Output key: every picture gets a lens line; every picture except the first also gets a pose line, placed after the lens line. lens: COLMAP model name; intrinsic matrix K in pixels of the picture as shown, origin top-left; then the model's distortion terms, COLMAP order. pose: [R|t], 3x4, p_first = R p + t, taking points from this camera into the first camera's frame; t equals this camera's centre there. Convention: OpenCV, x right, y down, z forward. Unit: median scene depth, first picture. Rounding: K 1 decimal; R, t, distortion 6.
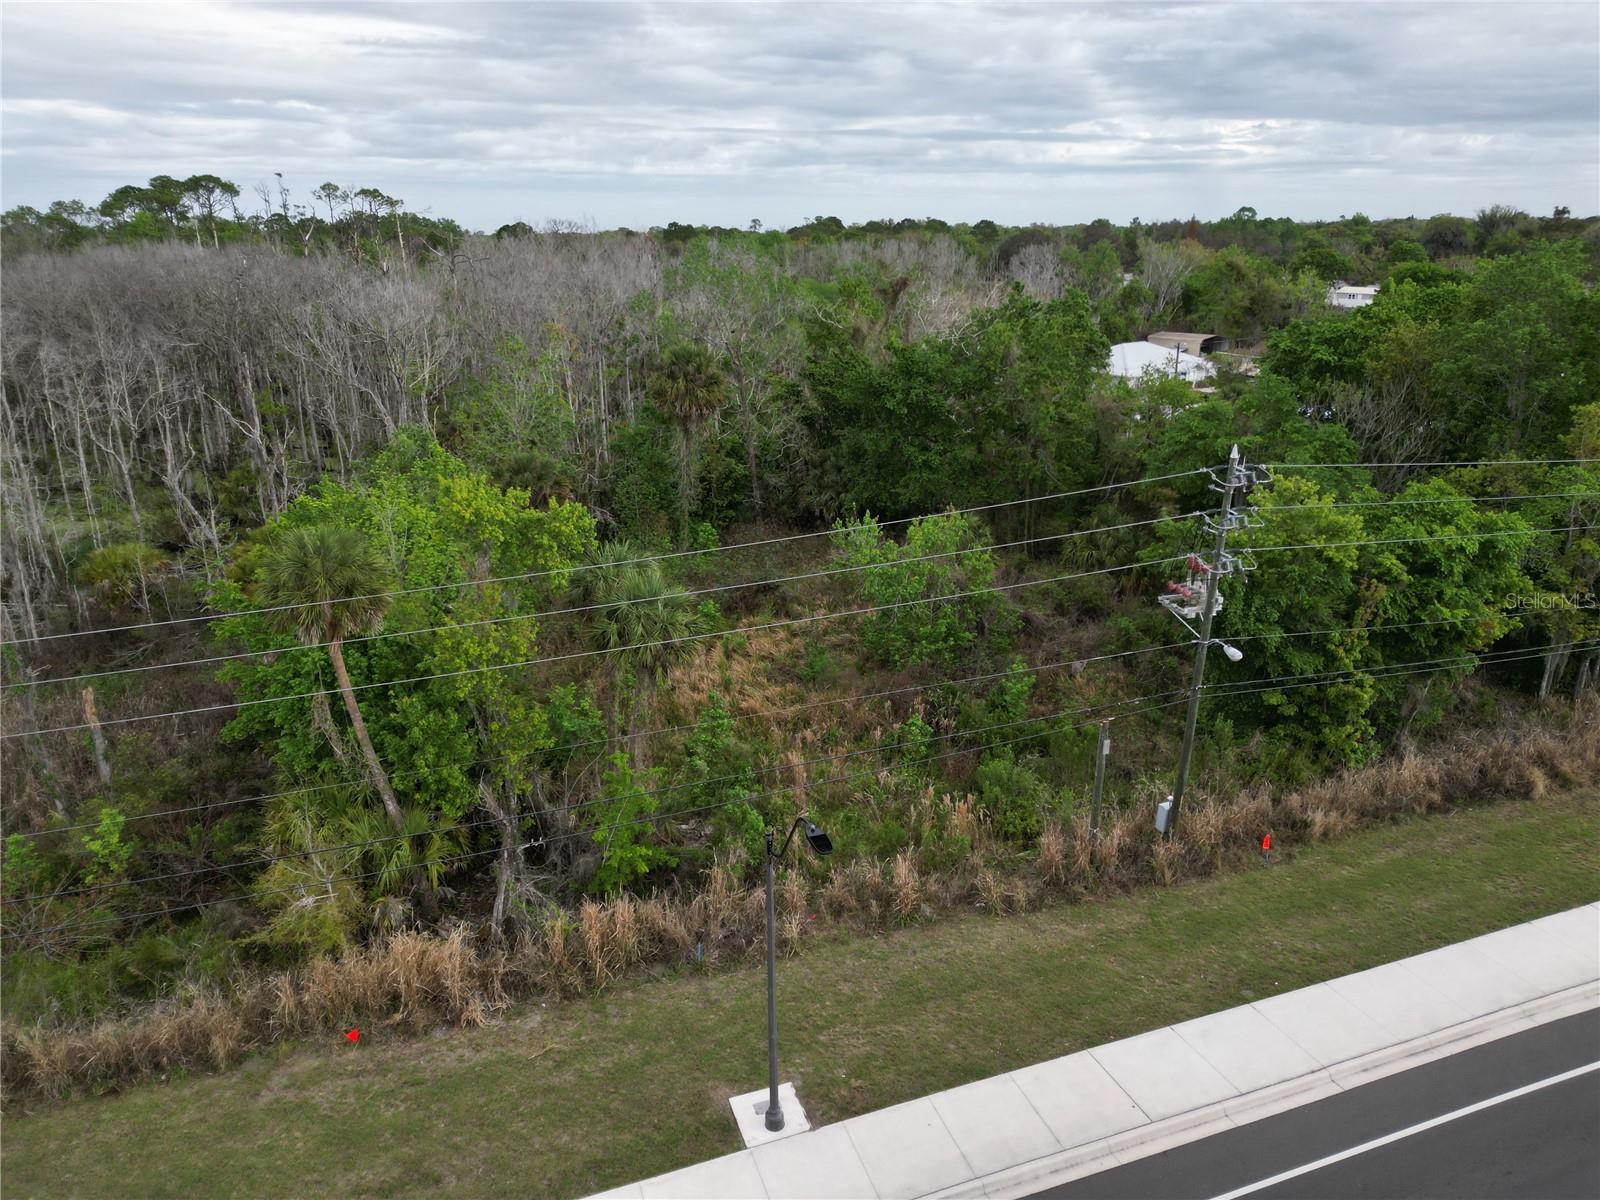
lens RADIAL K [[1122.3, 0, 799.0], [0, 1122.3, 600.0], [0, 0, 1]] dist [0.057139, -0.049534]
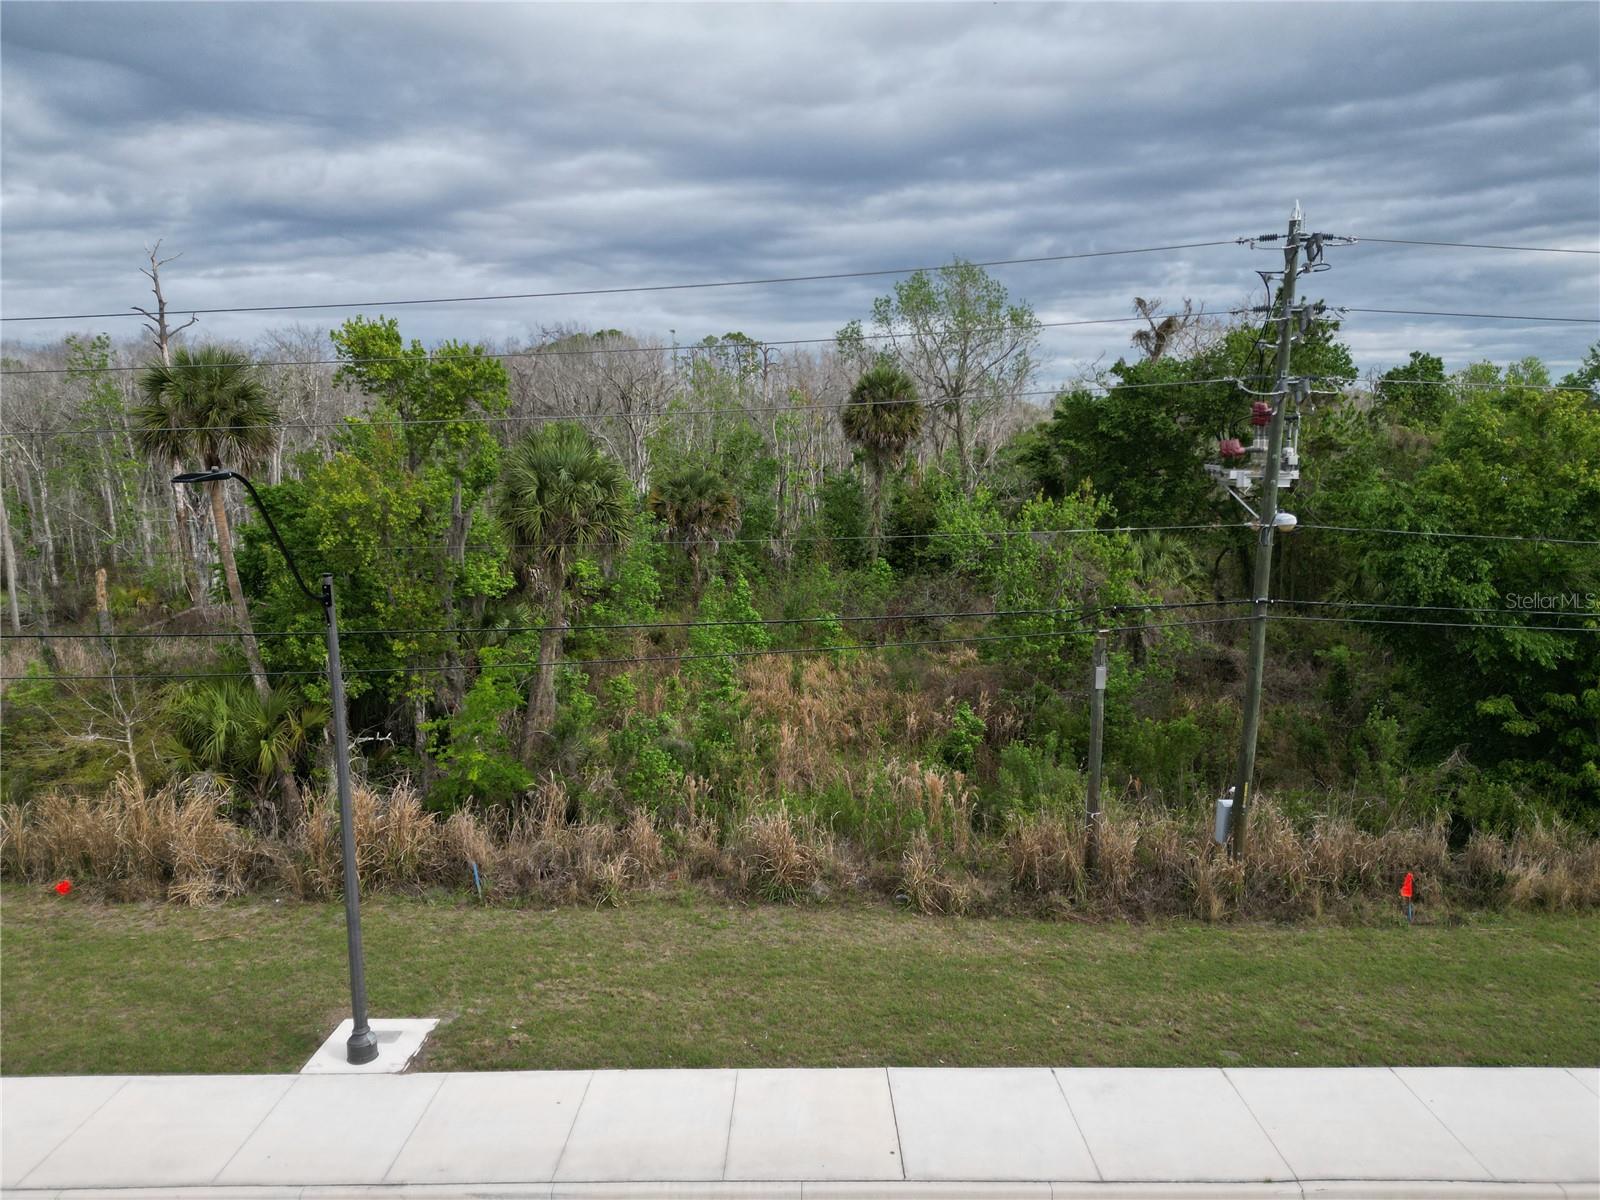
lens RADIAL K [[1122.3, 0, 798.6], [0, 1122.3, 599.9], [0, 0, 1]] dist [0.057139, -0.049534]
pose [[0.933266, 0.050363, -0.355638, 0.331715], [-0.109871, 0.982690, -0.149161, 0.198769], [0.341970, 0.178281, 0.922644, 0.308530]]
